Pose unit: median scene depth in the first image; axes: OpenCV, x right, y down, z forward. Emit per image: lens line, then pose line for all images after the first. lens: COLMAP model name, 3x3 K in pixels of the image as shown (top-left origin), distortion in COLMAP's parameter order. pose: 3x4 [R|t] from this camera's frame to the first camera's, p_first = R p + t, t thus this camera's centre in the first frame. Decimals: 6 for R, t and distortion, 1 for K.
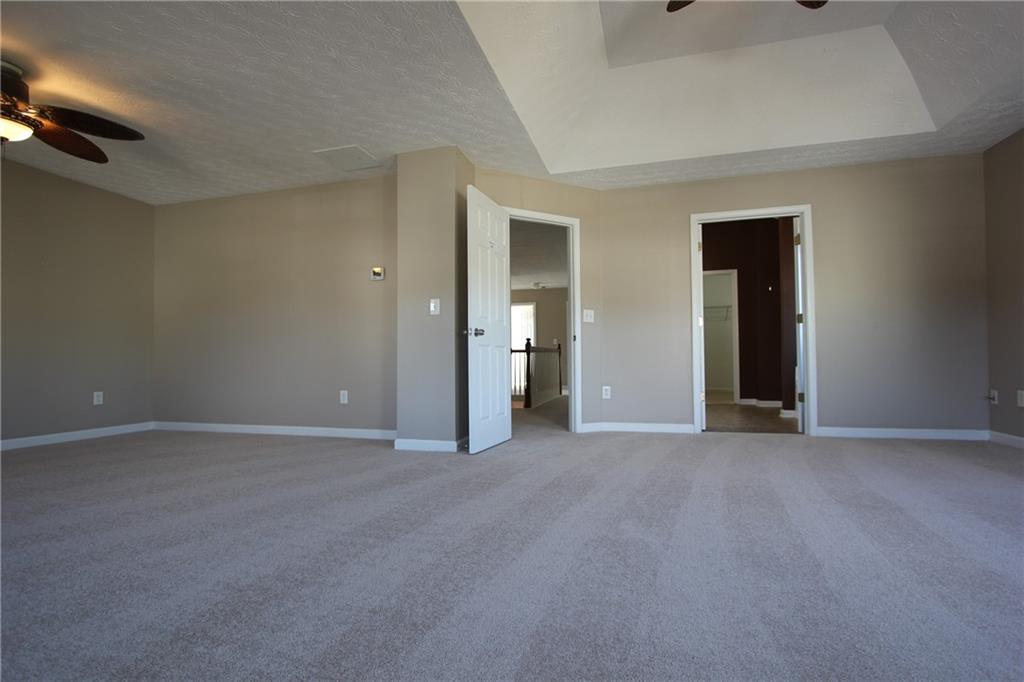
lens RADIAL K [[473.9, 0, 516.0], [0, 473.9, 350.8], [0, 0, 1]] dist [-0.011671, 0.000917]
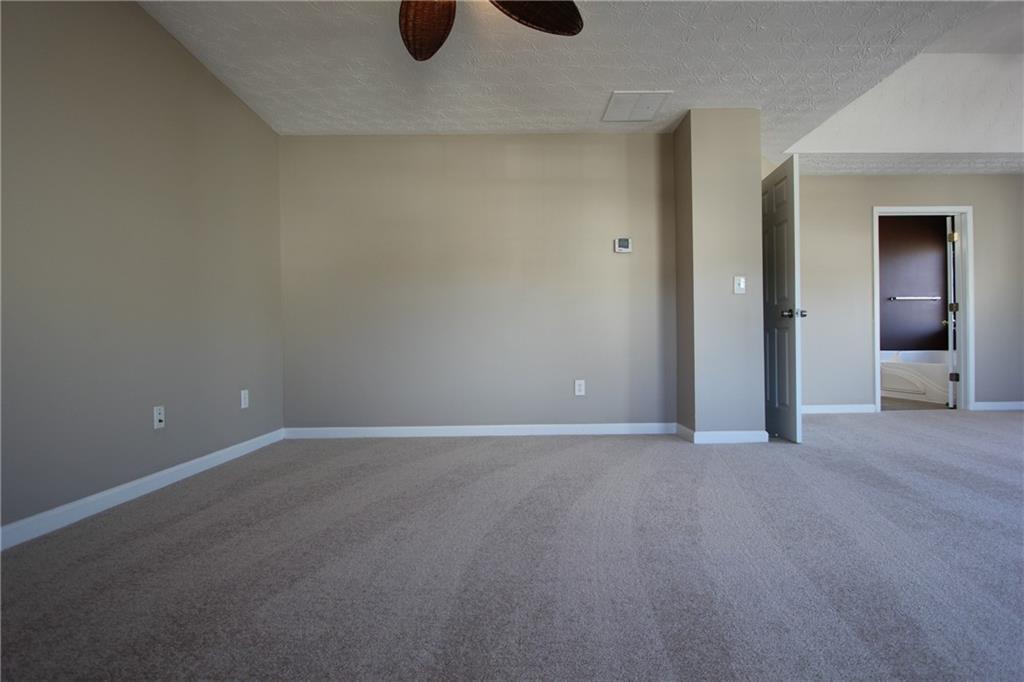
lens RADIAL K [[473.9, 0, 516.0], [0, 473.9, 350.8], [0, 0, 1]] dist [-0.011671, 0.000917]
pose [[0.960298, -0.005362, 0.278924, -0.754956], [-0.001657, 0.999688, 0.024924, 0.010368], [-0.278971, -0.024397, 0.959990, 0.221999]]
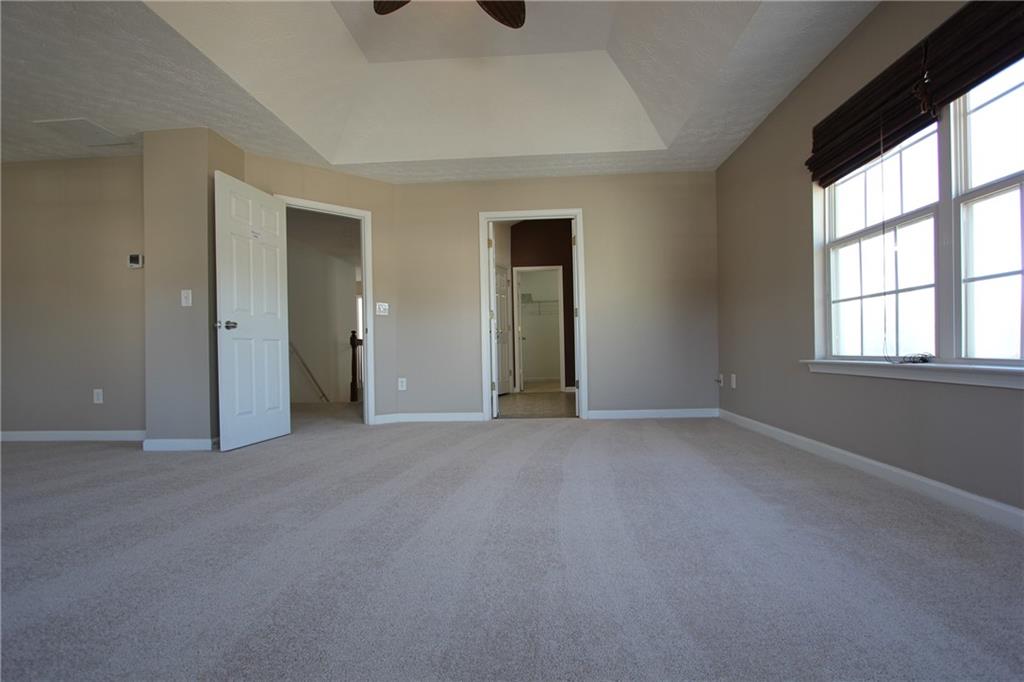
lens RADIAL K [[473.9, 0, 516.0], [0, 473.9, 350.8], [0, 0, 1]] dist [-0.011671, 0.000917]
pose [[0.977981, -0.010804, 0.208413, 0.246720], [0.007433, 0.999829, 0.016952, 0.000967], [-0.208560, -0.015029, 0.977894, -0.051054]]
